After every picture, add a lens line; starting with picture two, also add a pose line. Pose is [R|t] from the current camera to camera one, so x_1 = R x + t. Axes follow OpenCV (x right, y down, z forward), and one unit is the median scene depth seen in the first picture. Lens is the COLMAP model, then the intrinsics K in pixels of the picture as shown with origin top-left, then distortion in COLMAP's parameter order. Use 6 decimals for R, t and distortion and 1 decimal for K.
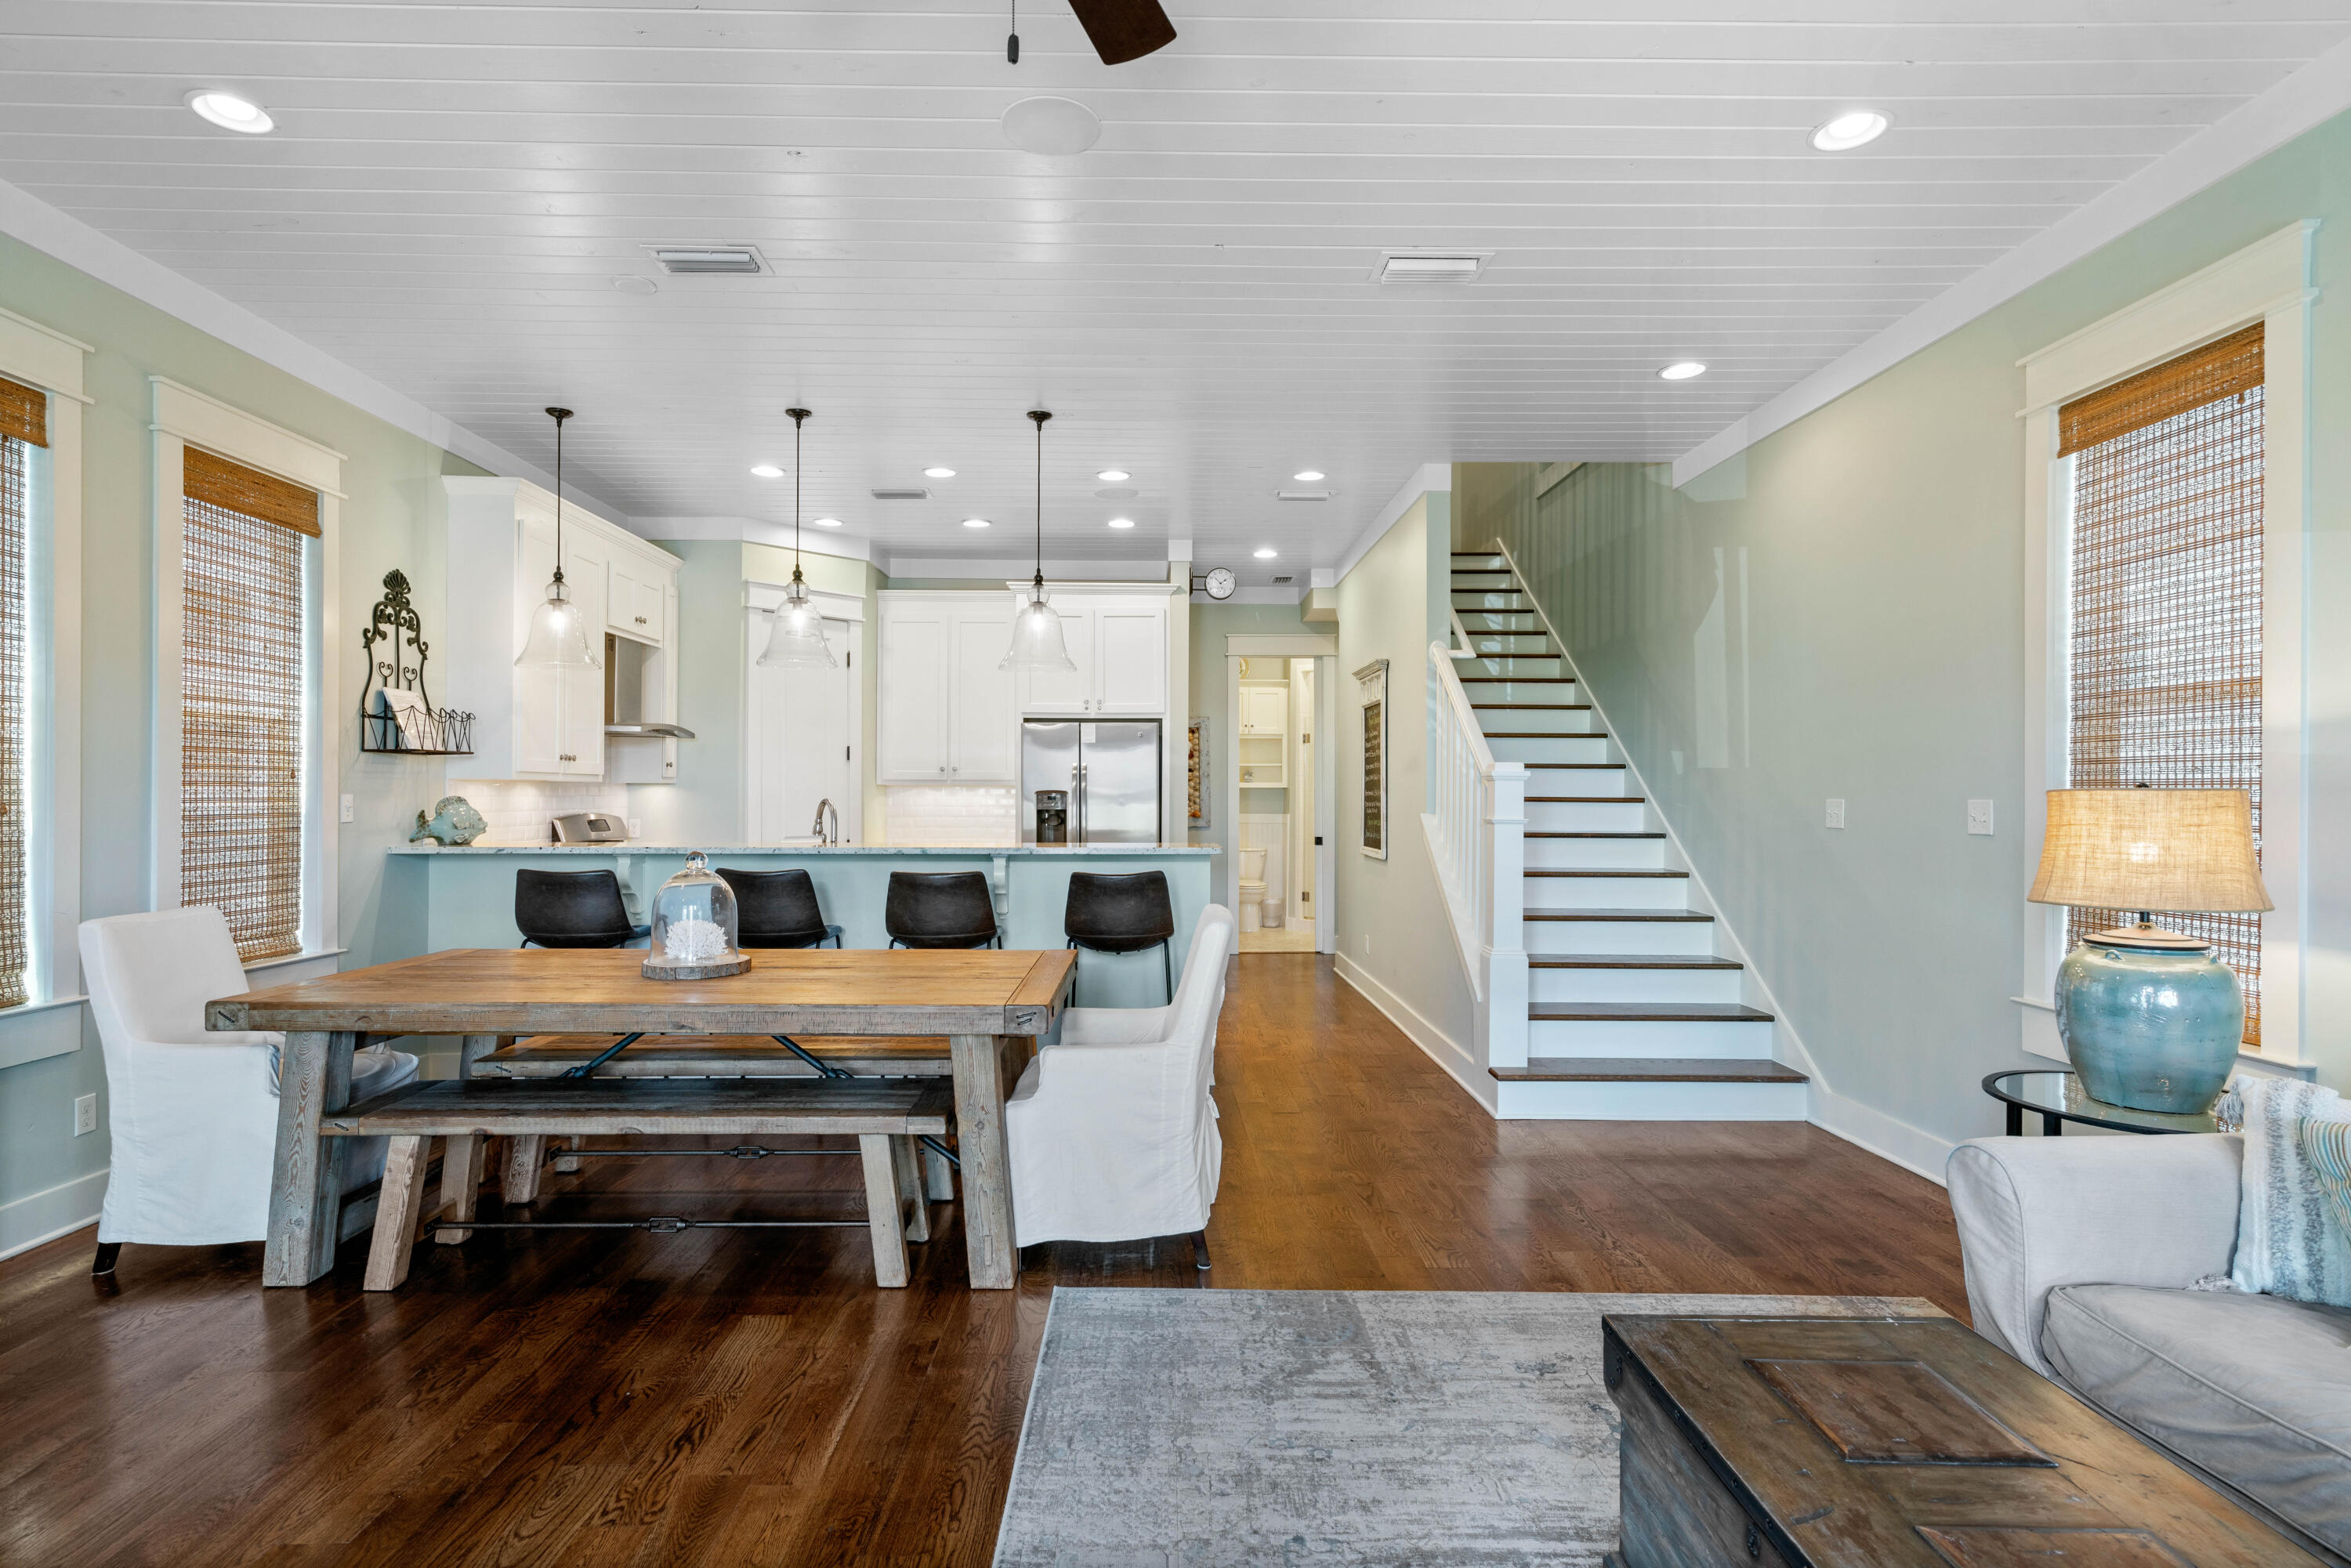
lens RADIAL K [[1235.4, 0, 1240.3], [0, 1235.4, 790.2], [0, 0, 1]] dist [0.007583, -0.001453]
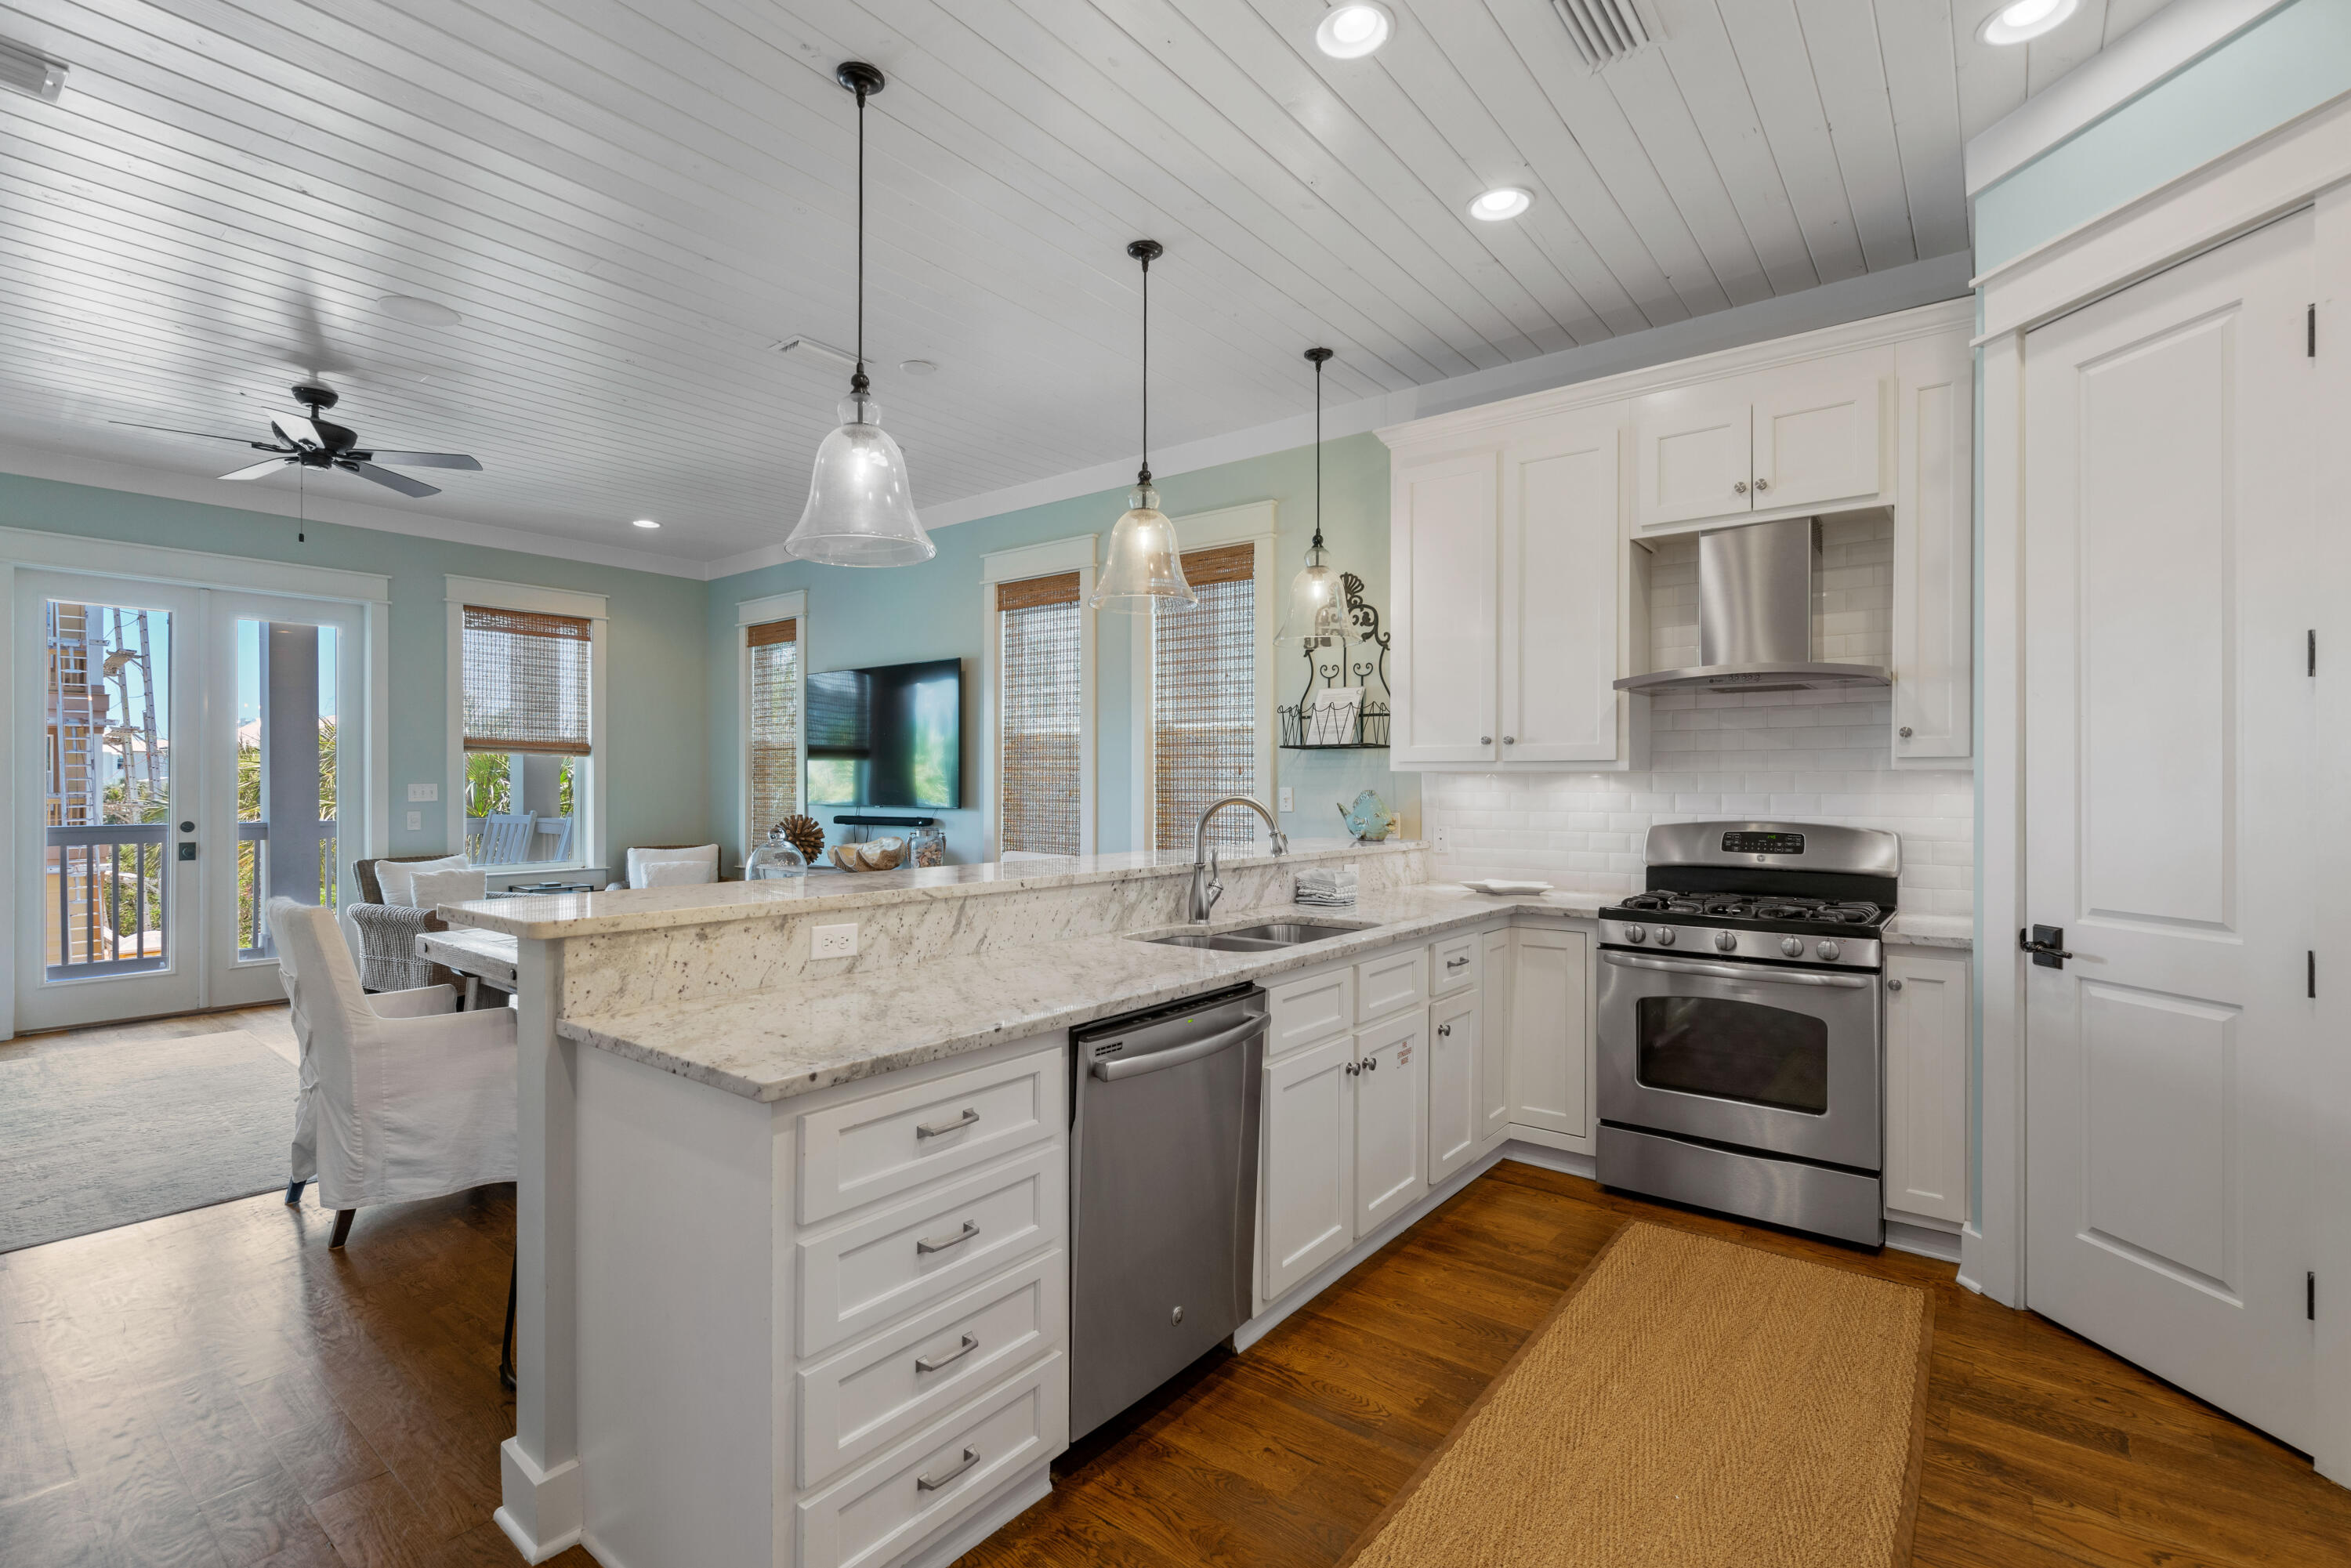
lens RADIAL K [[1055.4, 0, 1143.5], [0, 1055.4, 793.8], [0, 0, 1]] dist [-0.013892, 0.004750]
pose [[-0.688149, 0.001272, -0.725568, 0.082109], [-0.003475, 0.999981, 0.005049, 0.004635], [0.725561, 0.005996, -0.688131, 1.462848]]
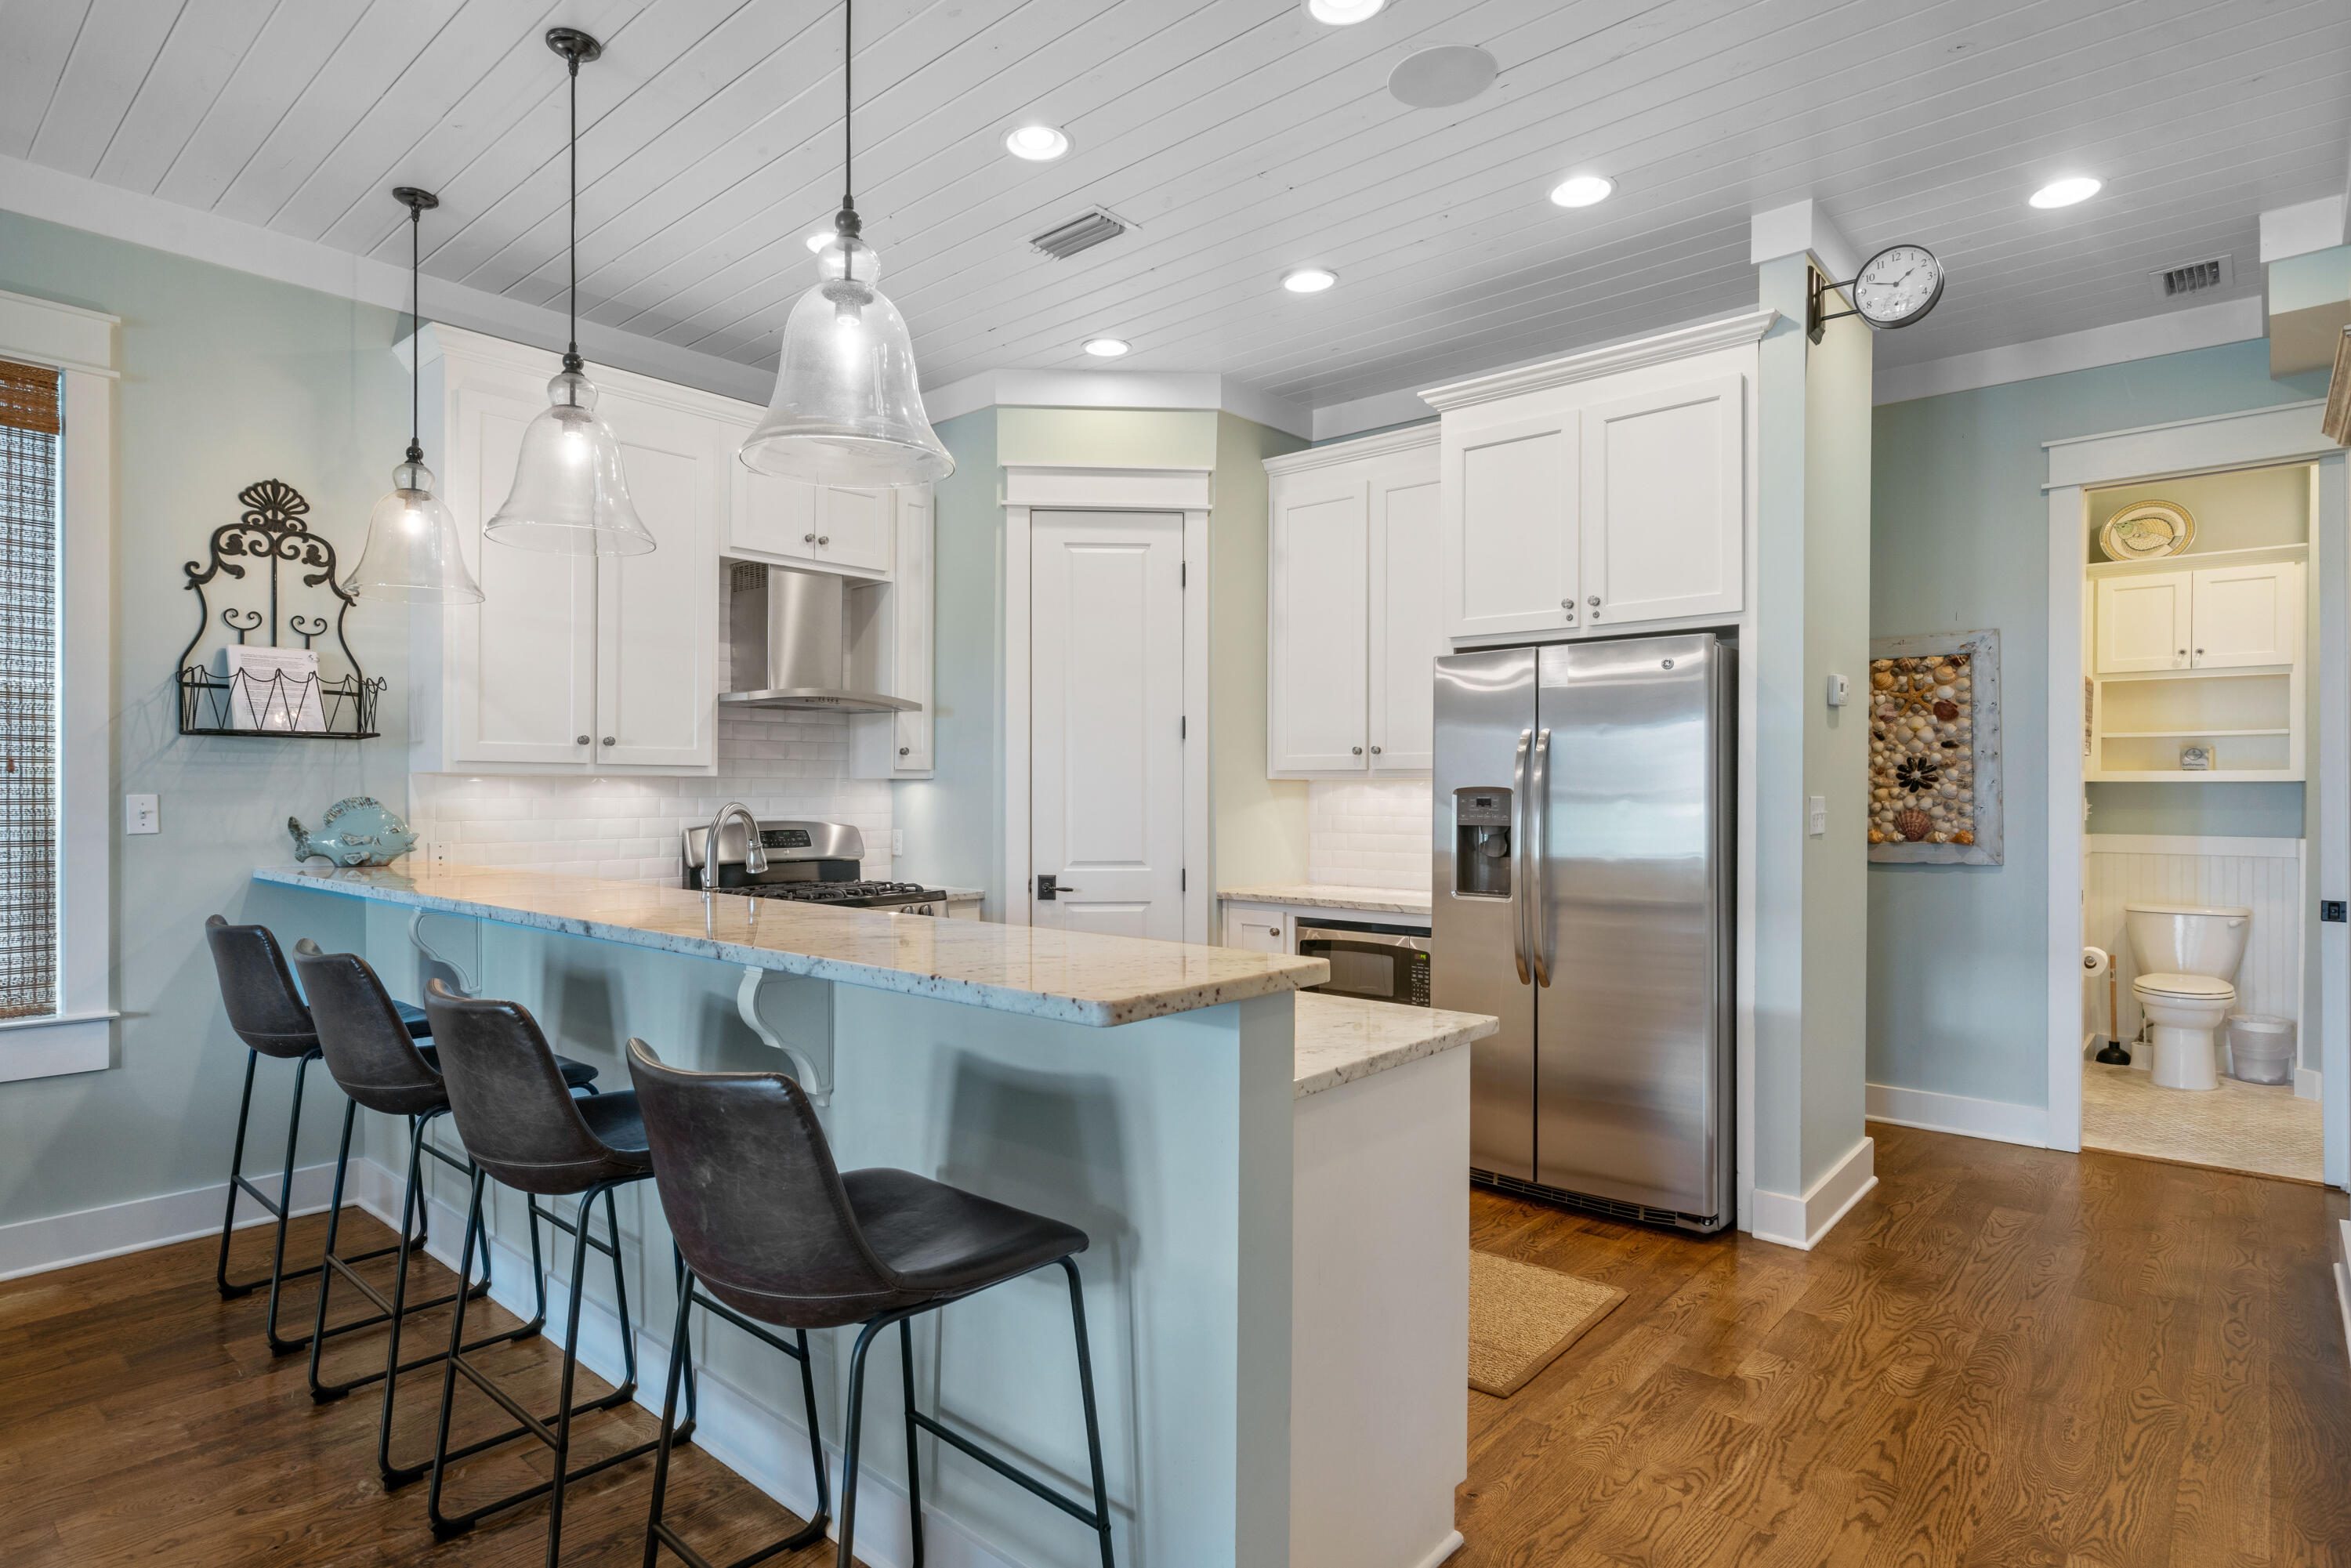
lens RADIAL K [[1235.4, 0, 1151.8], [0, 1235.4, 789.2], [0, 0, 1]] dist [0.007583, -0.001453]
pose [[0.694613, -0.001308, -0.719383, 0.176495], [0.003372, 0.999993, 0.001438, 0.000300], [0.719376, -0.003425, 0.694612, 0.852019]]
